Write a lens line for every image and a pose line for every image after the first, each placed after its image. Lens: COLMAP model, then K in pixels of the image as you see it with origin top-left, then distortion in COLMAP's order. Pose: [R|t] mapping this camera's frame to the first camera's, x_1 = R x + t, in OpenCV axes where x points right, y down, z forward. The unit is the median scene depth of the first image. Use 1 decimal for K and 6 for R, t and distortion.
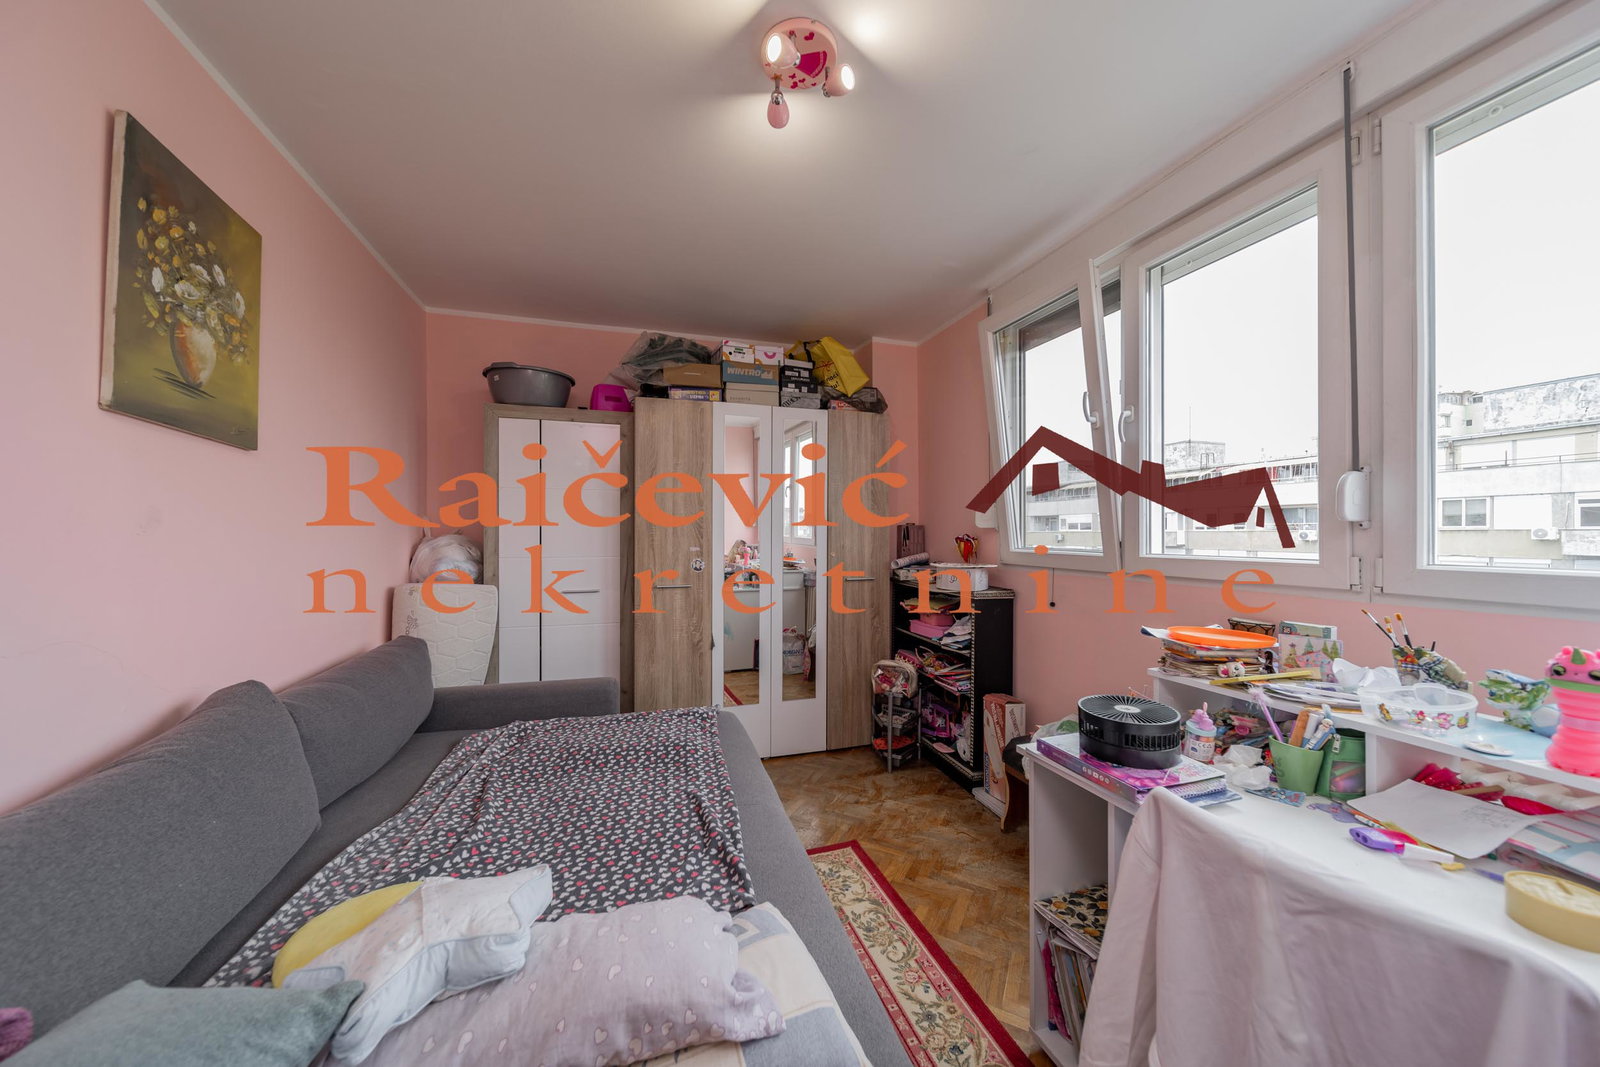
lens RADIAL K [[568.9, 0, 787.1], [0, 568.9, 537.8], [0, 0, 1]] dist [-0.000375, -0.000047]
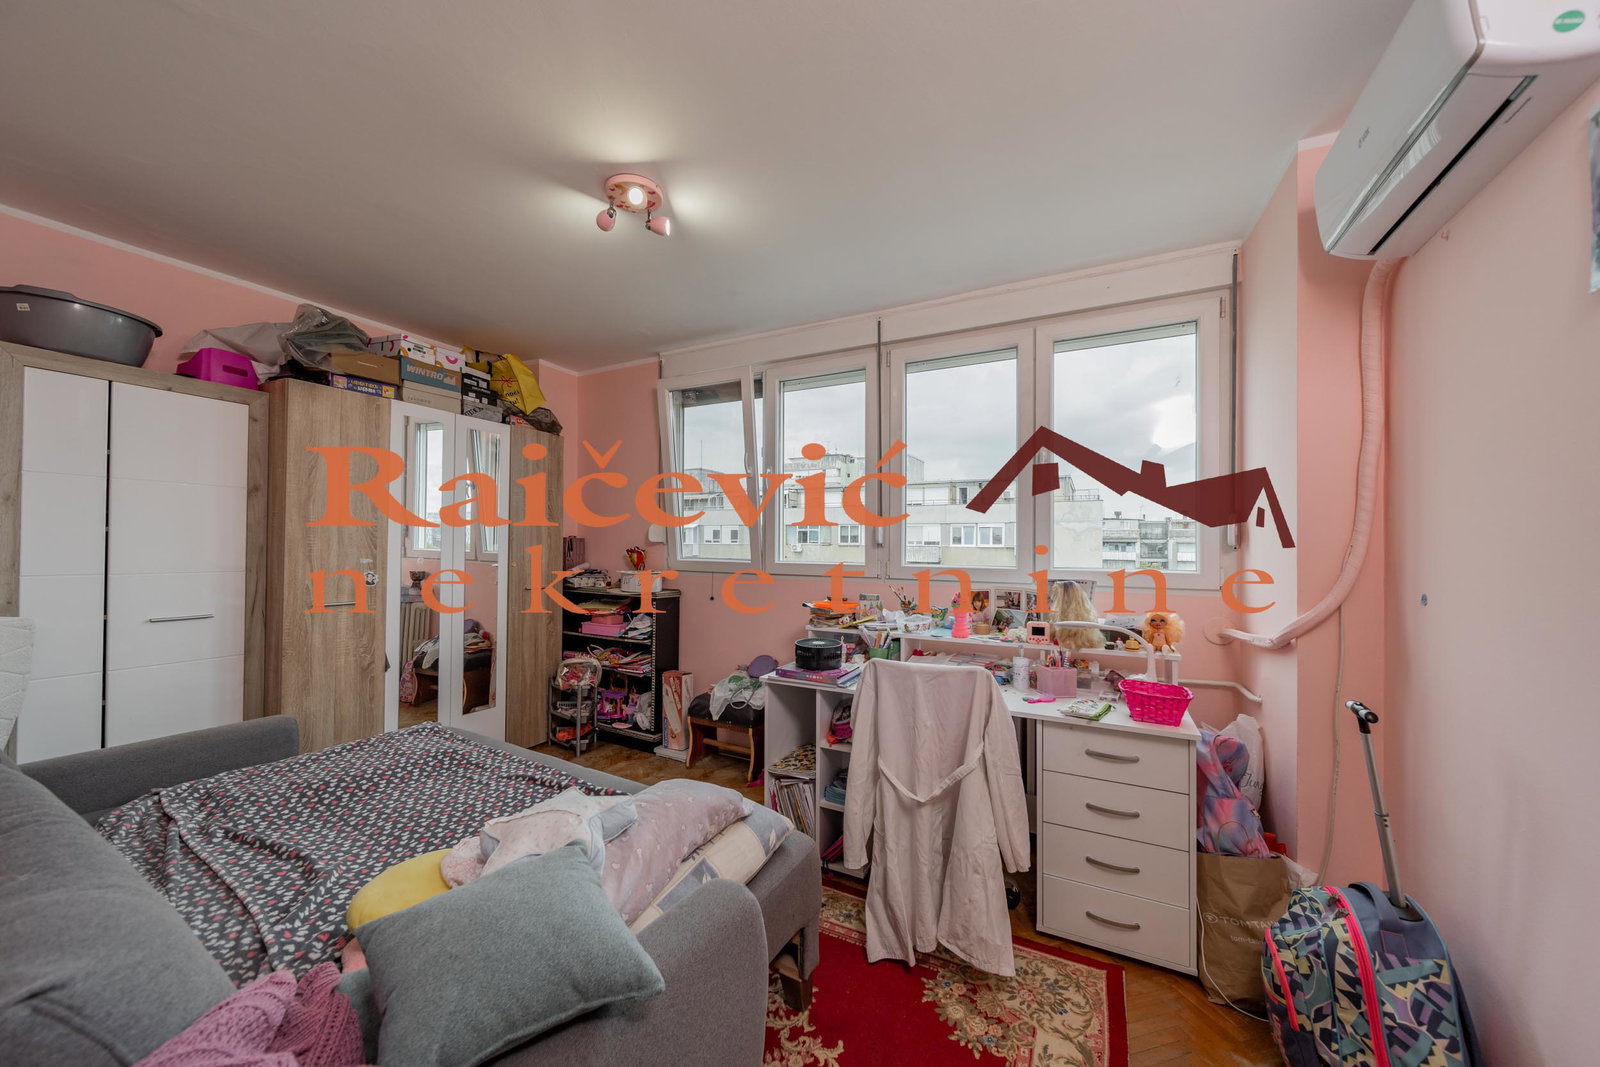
lens RADIAL K [[568.3, 0, 805.4], [0, 568.3, 543.8], [0, 0, 1]] dist [0.000316, 0.000040]
pose [[0.699875, 0.013109, 0.714145, -0.320020], [-0.007119, 0.999910, -0.011378, -0.001381], [-0.714230, 0.002879, 0.699906, -0.115747]]
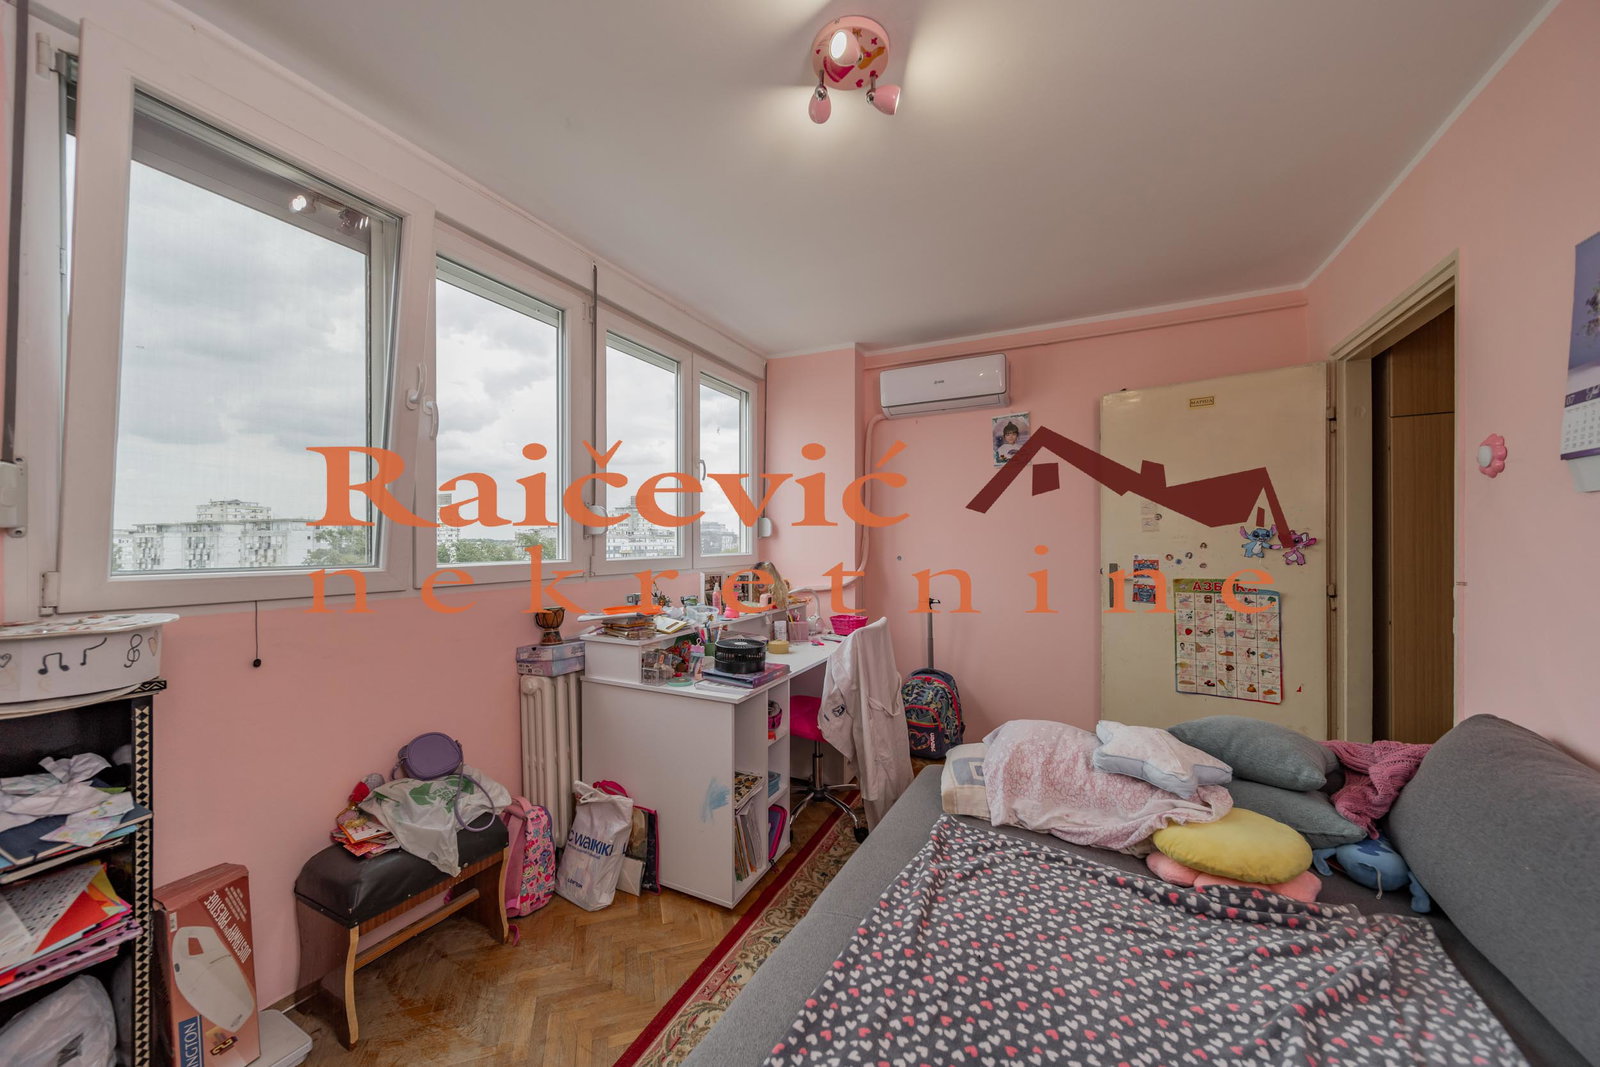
lens RADIAL K [[588.9, 0, 796.4], [0, 588.9, 539.7], [0, 0, 1]] dist [-0.000164, -0.000009]
pose [[-0.736215, 0.003189, 0.676740, -0.315483], [-0.000482, 0.999986, -0.005237, -0.004513], [-0.676748, -0.004182, -0.736203, 0.958097]]
